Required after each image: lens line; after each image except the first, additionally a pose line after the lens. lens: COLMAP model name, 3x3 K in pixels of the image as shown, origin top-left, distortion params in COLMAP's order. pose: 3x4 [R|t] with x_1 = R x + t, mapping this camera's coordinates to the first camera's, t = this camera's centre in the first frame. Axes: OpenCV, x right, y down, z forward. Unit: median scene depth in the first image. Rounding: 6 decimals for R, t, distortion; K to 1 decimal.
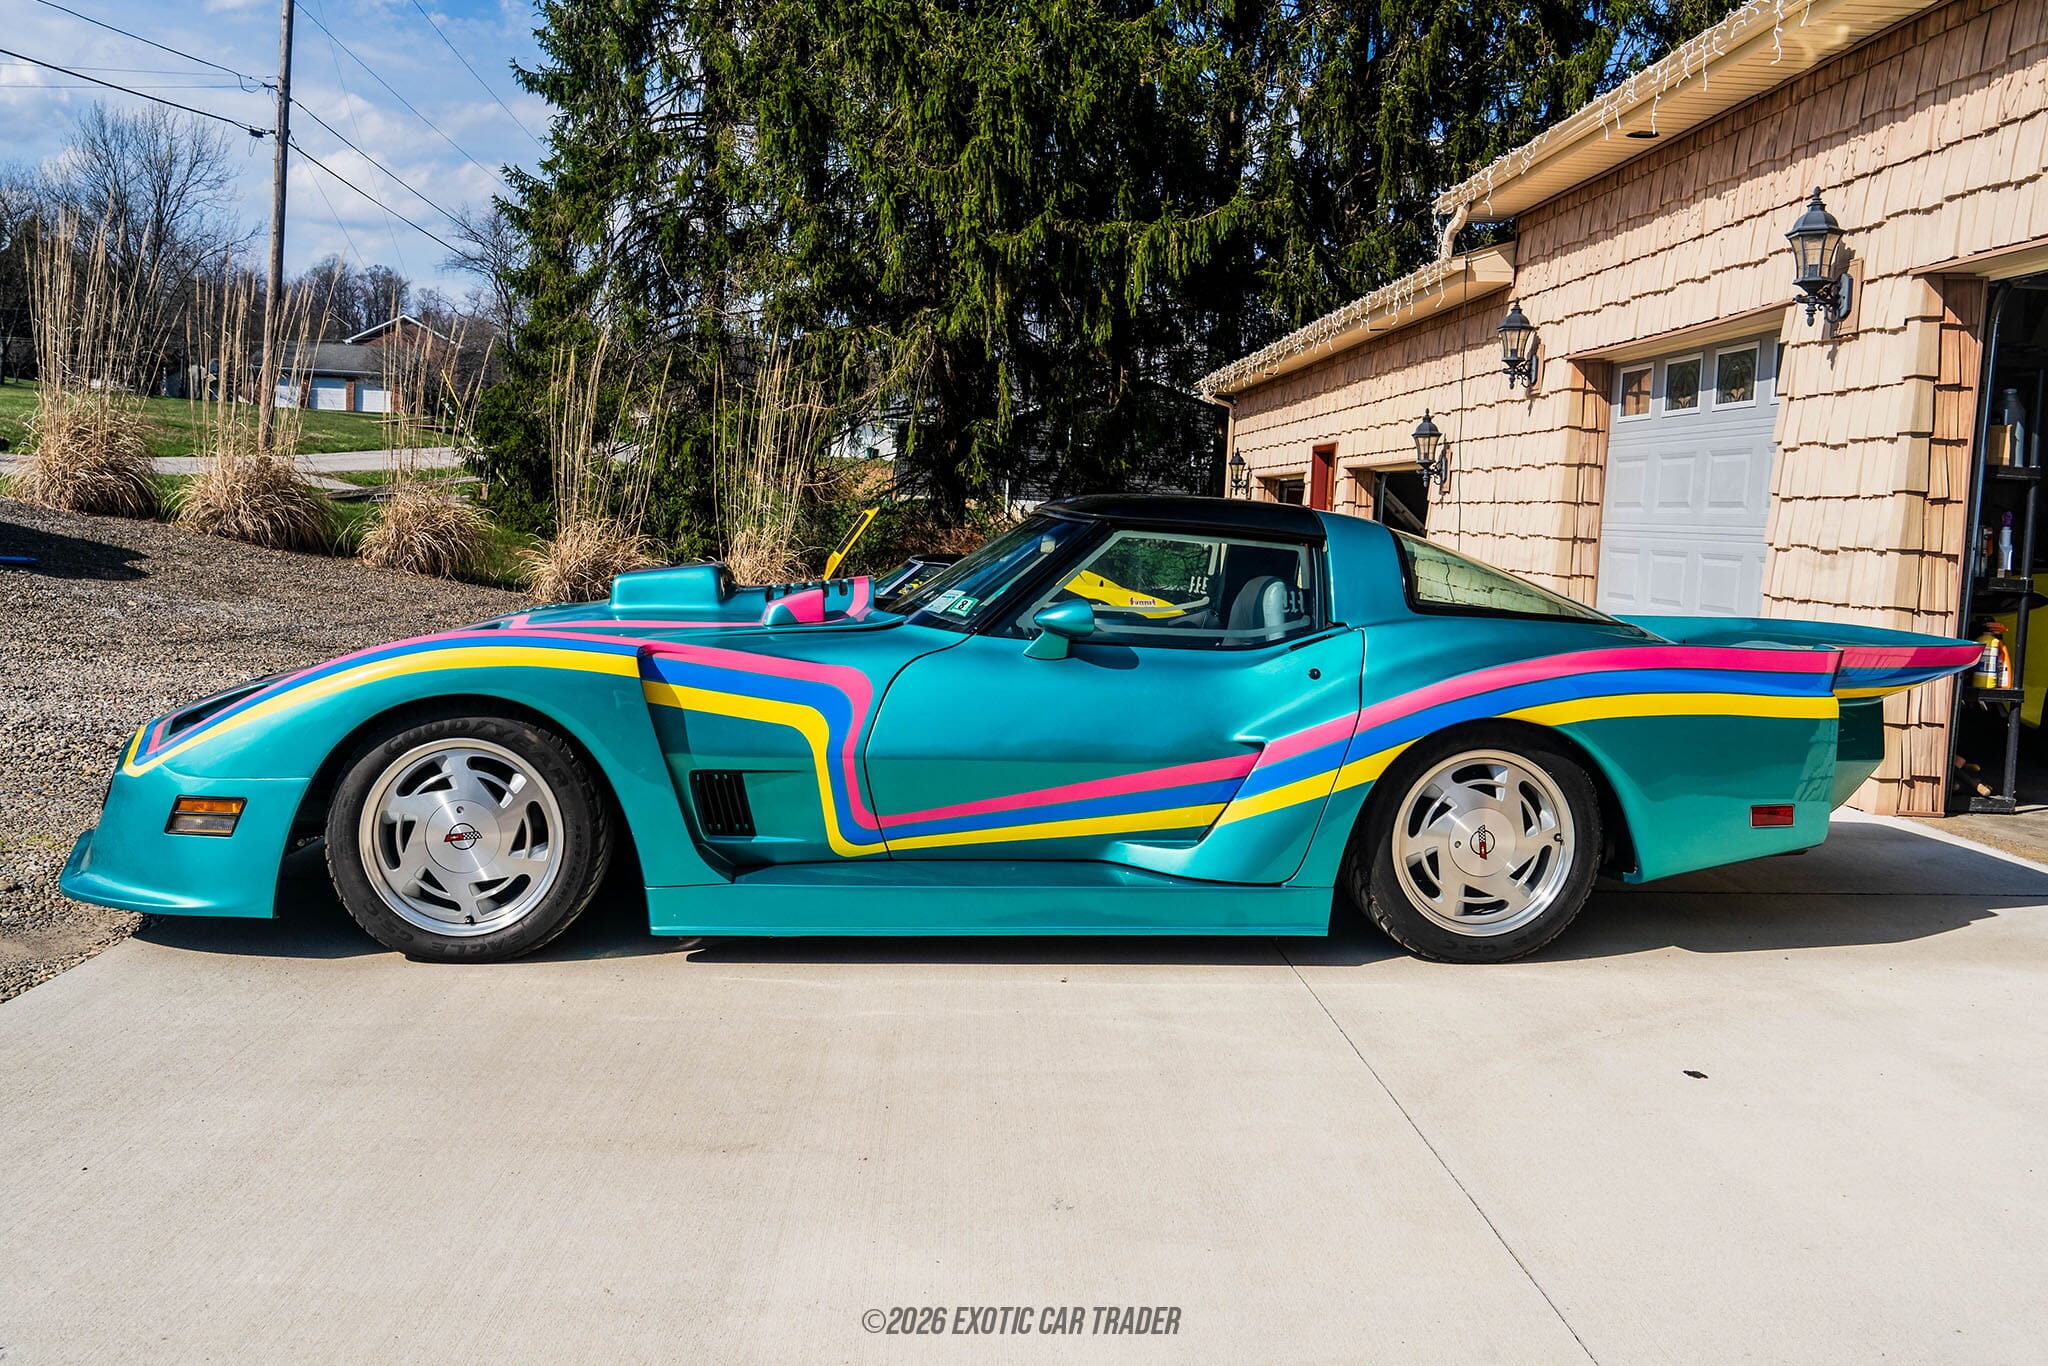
lens RADIAL K [[1764.3, 0, 1024.4], [0, 1764.3, 645.6], [0, 0, 1]] dist [-0.001290, 0.000163]
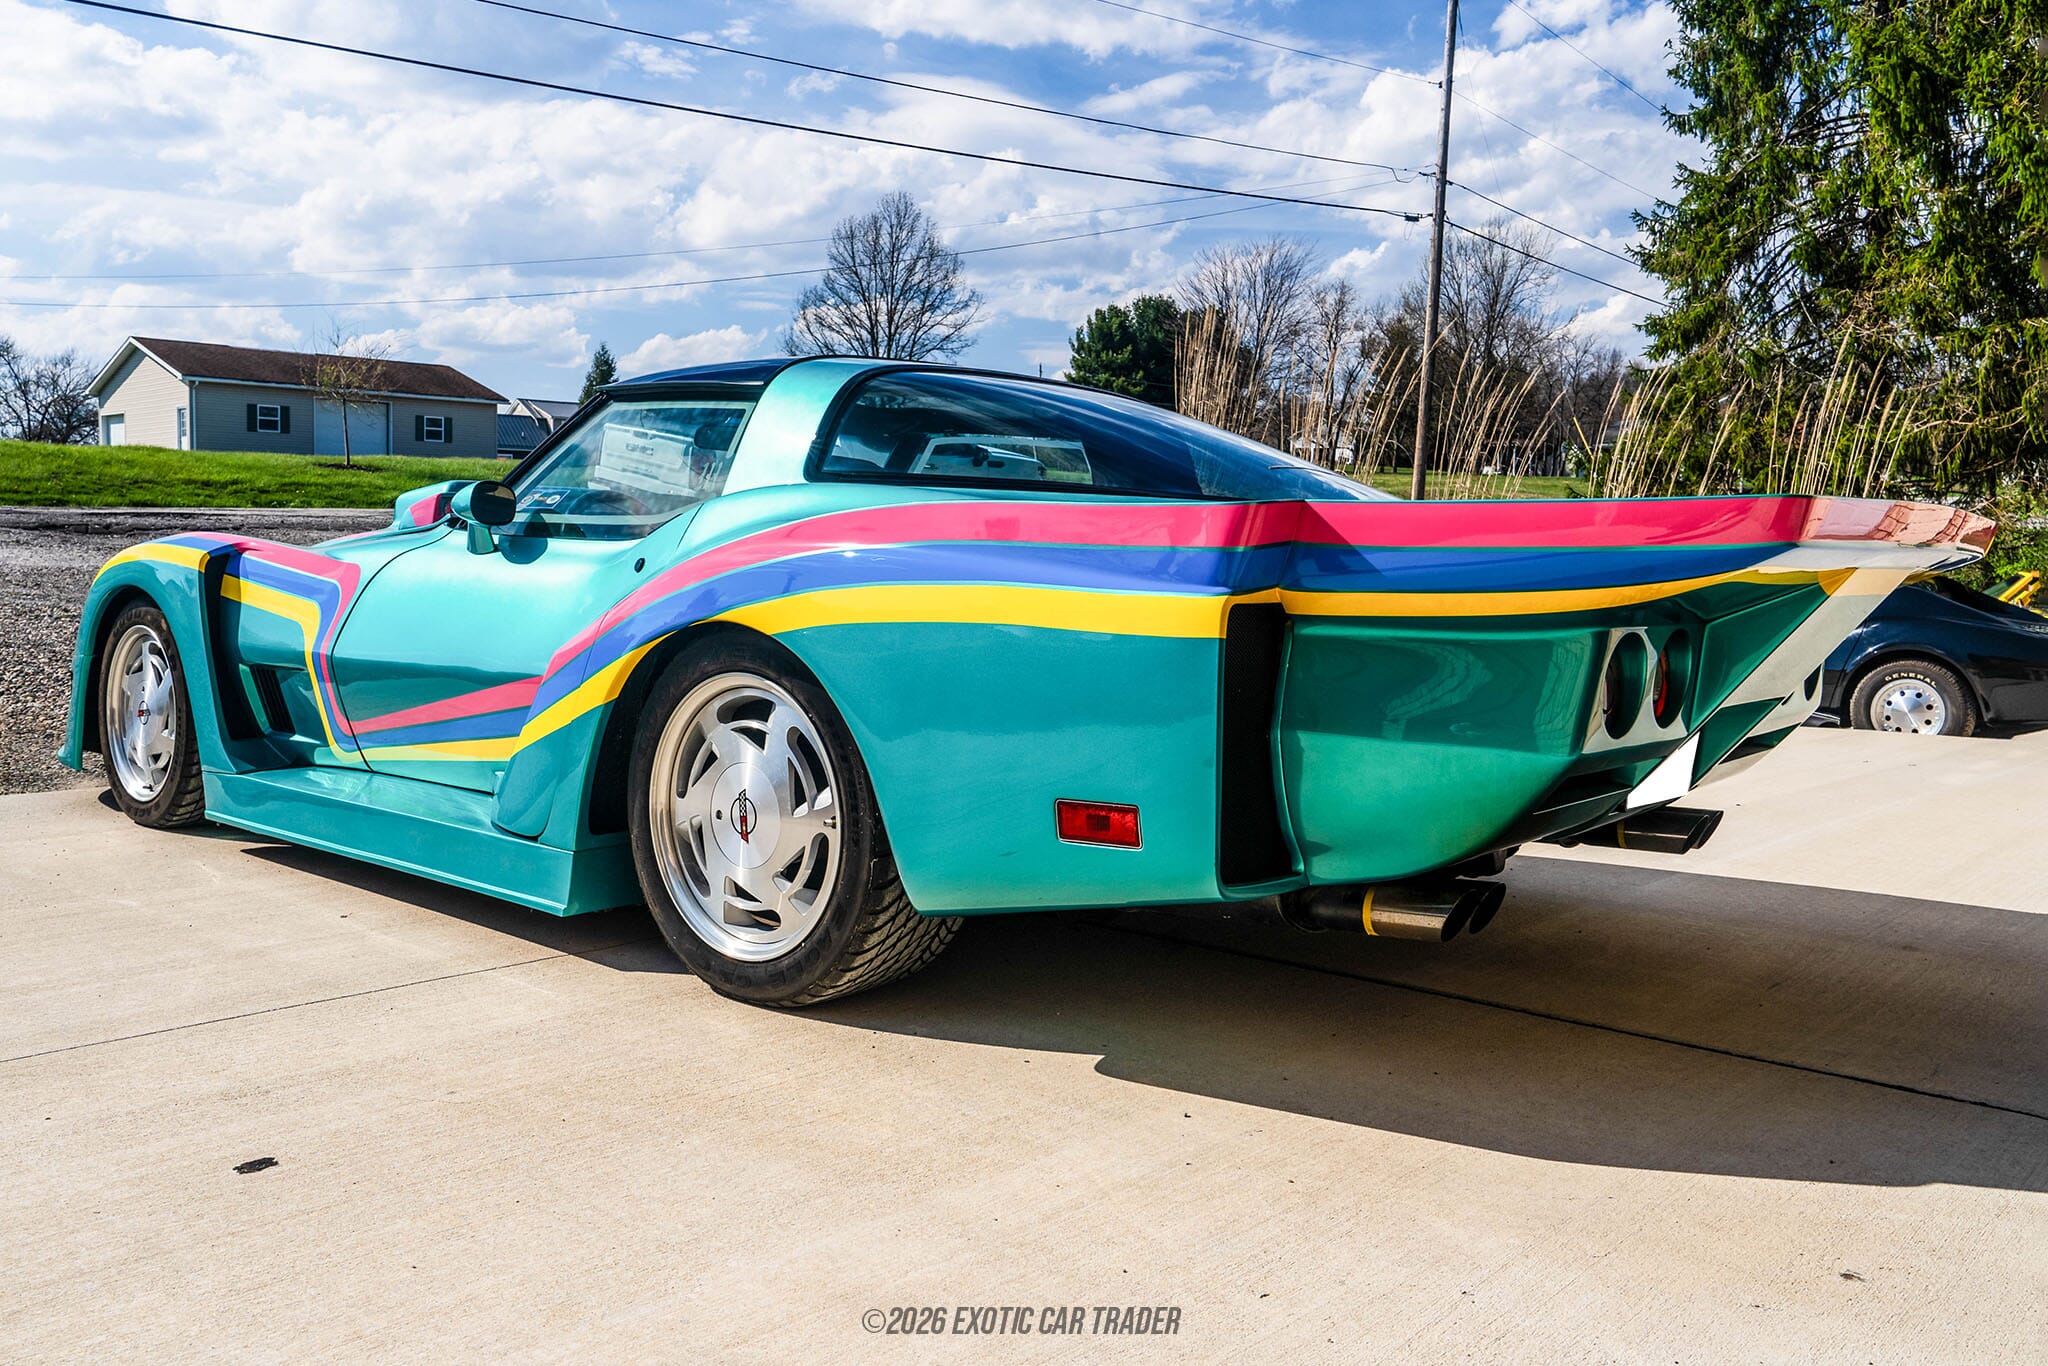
lens RADIAL K [[1589.5, 0, 1024.0], [0, 1589.5, 683.0], [0, 0, 1]] dist [0.003718, 0.002205]
pose [[0.701243, 0.036863, -0.711968, 0.446921], [-0.042992, 0.999031, 0.009382, 0.031103], [0.711625, 0.024030, 0.702149, 0.392768]]
